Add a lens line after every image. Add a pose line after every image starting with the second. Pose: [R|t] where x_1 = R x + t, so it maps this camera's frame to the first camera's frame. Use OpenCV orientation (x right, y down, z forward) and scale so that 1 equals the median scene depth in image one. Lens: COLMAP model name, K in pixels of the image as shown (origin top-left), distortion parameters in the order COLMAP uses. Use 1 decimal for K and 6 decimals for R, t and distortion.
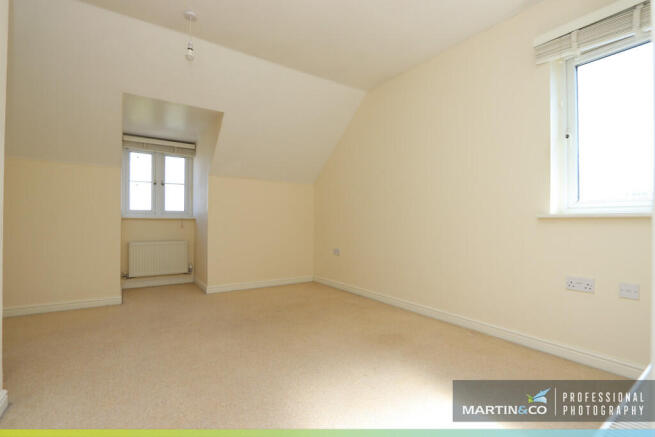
lens RADIAL K [[302.0, 0, 326.7], [0, 302.0, 220.4], [0, 0, 1]] dist [-0.003326, -0.000516]
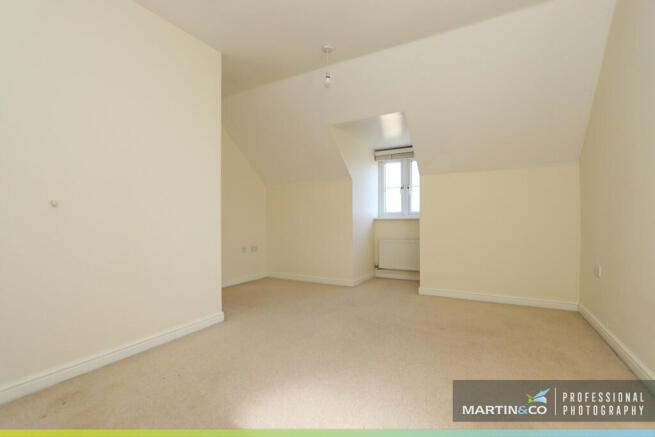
lens RADIAL K [[310.4, 0, 327.5], [0, 310.4, 218.5], [0, 0, 1]] dist [-0.002358, -0.000255]
pose [[0.446997, -0.016478, -0.894384, 0.383666], [0.006992, 0.999864, -0.014927, 0.007444], [0.894508, 0.000419, 0.447052, 0.266522]]
